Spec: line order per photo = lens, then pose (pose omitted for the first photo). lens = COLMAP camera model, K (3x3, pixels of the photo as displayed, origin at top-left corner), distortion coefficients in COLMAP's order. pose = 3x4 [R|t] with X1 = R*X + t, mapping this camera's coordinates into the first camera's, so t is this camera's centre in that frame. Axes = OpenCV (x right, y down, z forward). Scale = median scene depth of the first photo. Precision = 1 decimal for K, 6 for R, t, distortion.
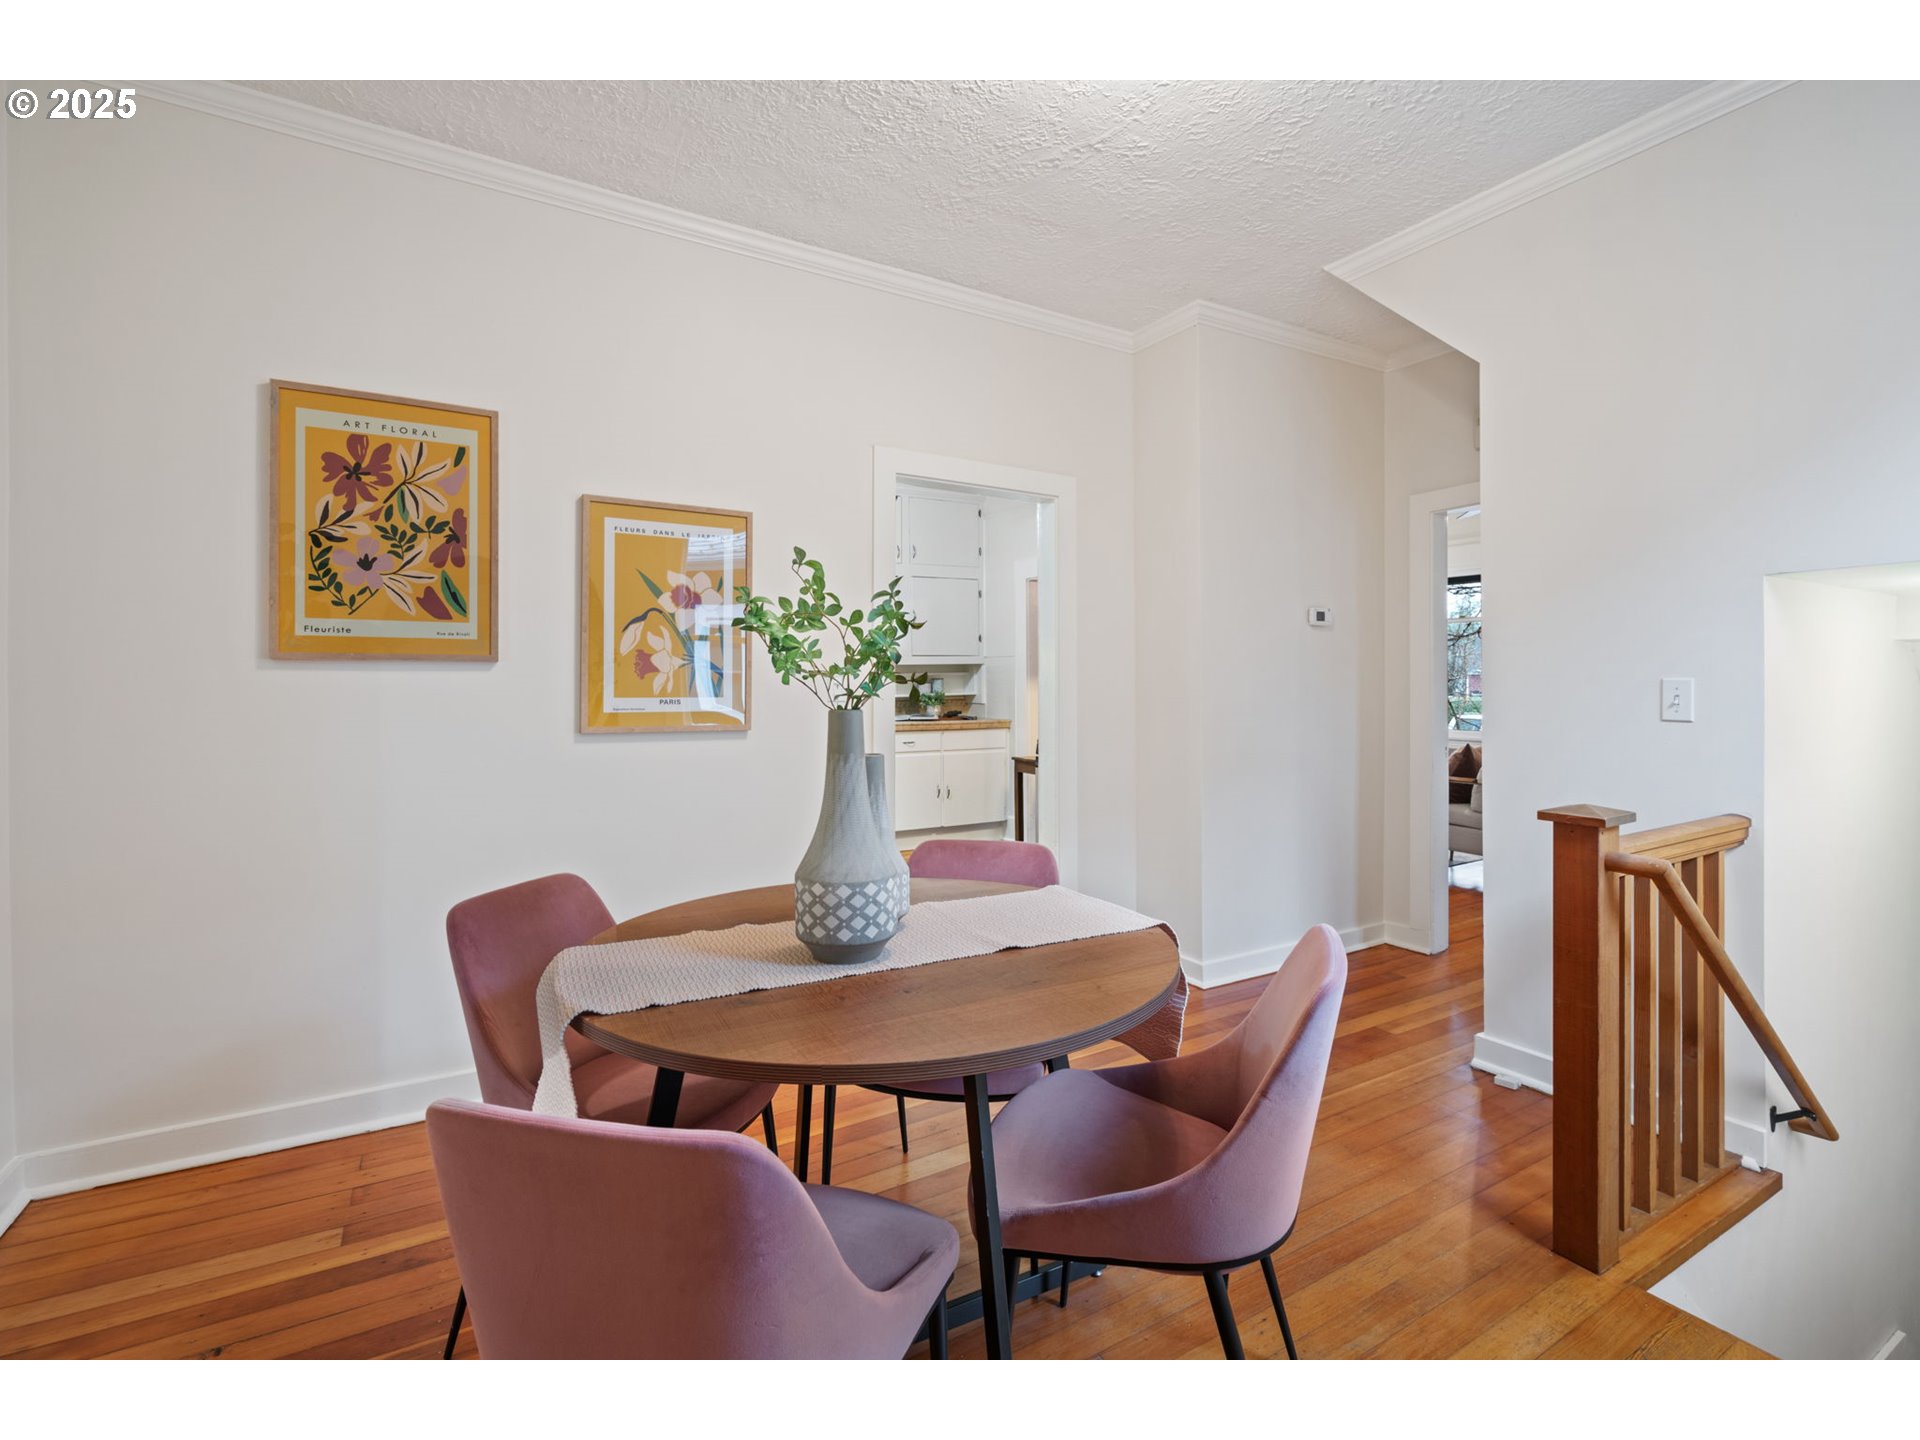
lens RADIAL K [[877.2, 0, 950.8], [0, 877.2, 684.1], [0, 0, 1]] dist [-0.001069, -0.000043]
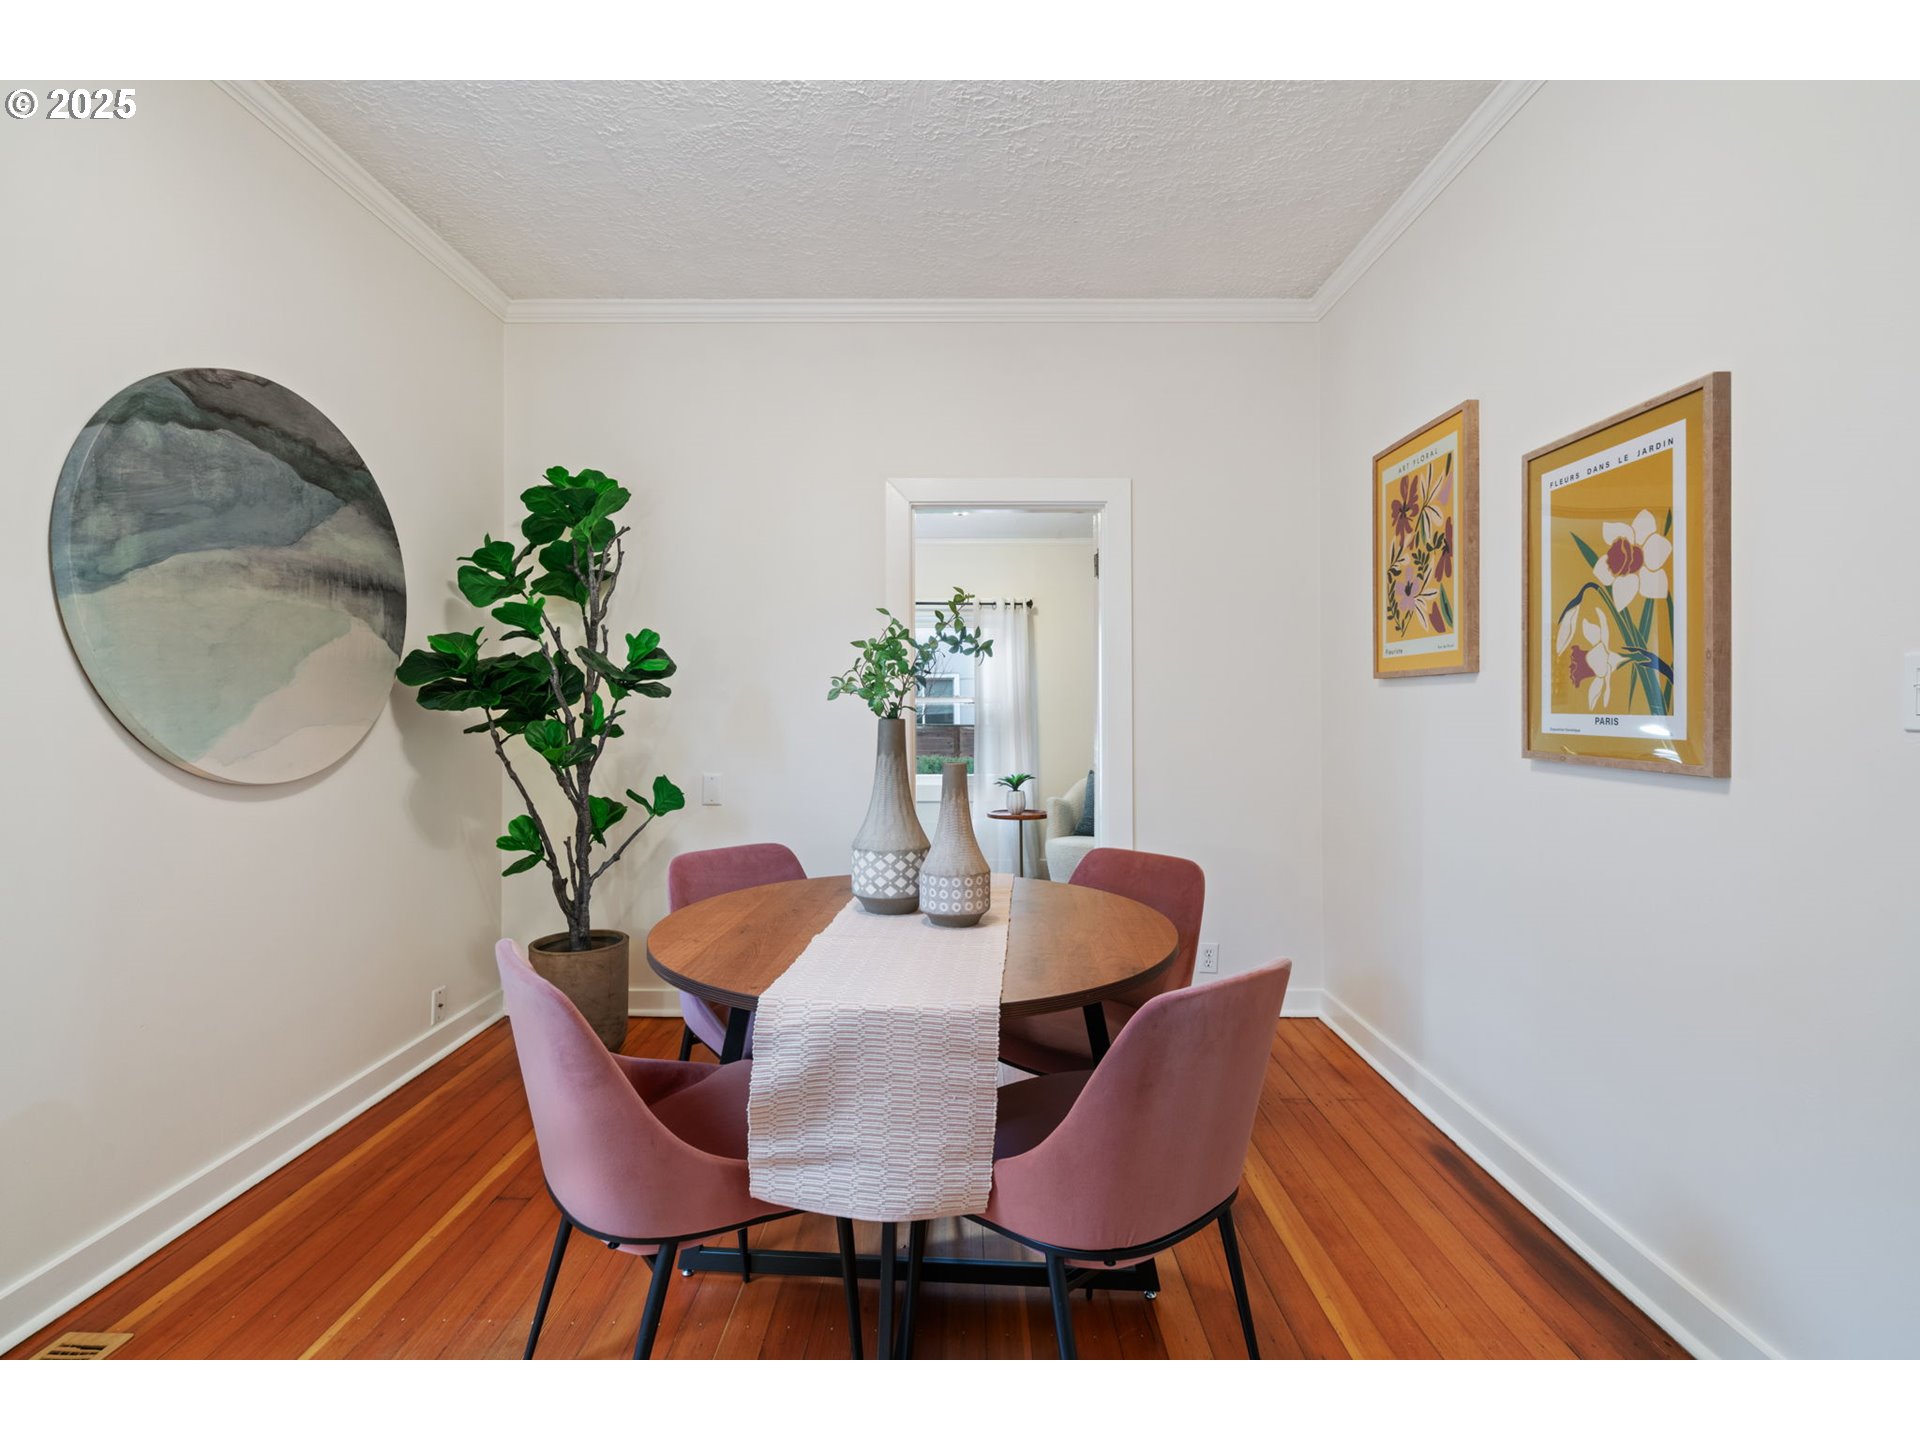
lens RADIAL K [[873.5, 0, 957.9], [0, 873.5, 707.1], [0, 0, 1]] dist [-0.001065, 0.000077]
pose [[-0.521243, 0.002569, -0.853405, 0.509021], [0.002561, 0.999996, 0.001446, 0.007861], [0.853405, -0.001431, -0.521247, 0.952827]]
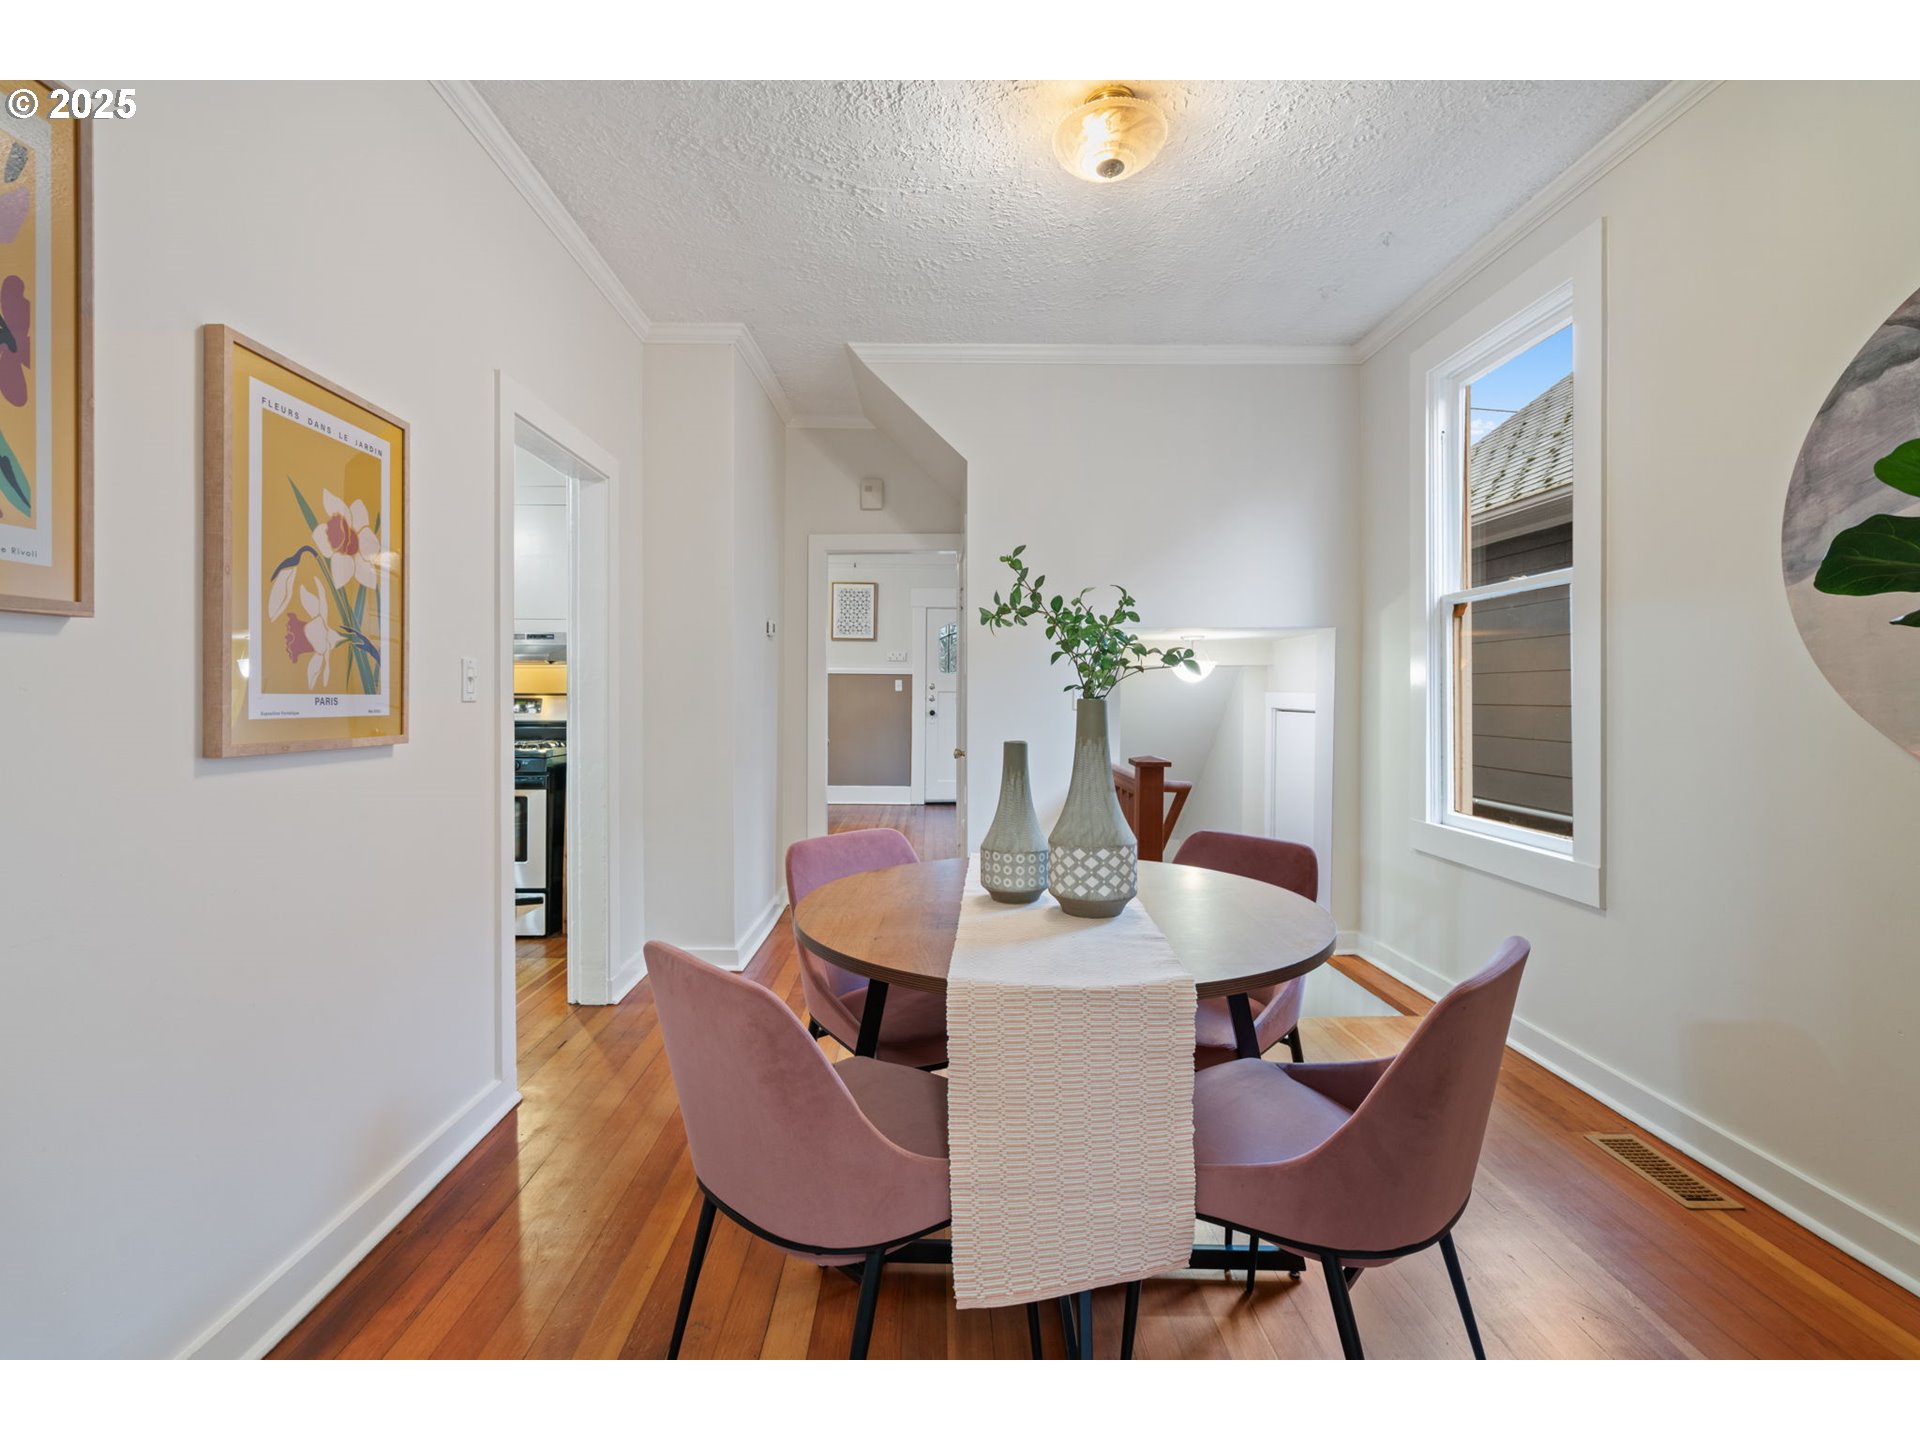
lens RADIAL K [[873.5, 0, 957.9], [0, 873.5, 707.1], [0, 0, 1]] dist [-0.001065, 0.000077]
pose [[0.493528, -0.009698, 0.869676, -0.655744], [-0.001925, 0.999923, 0.012244, 0.016632], [-0.869728, -0.007717, 0.493472, 0.315126]]
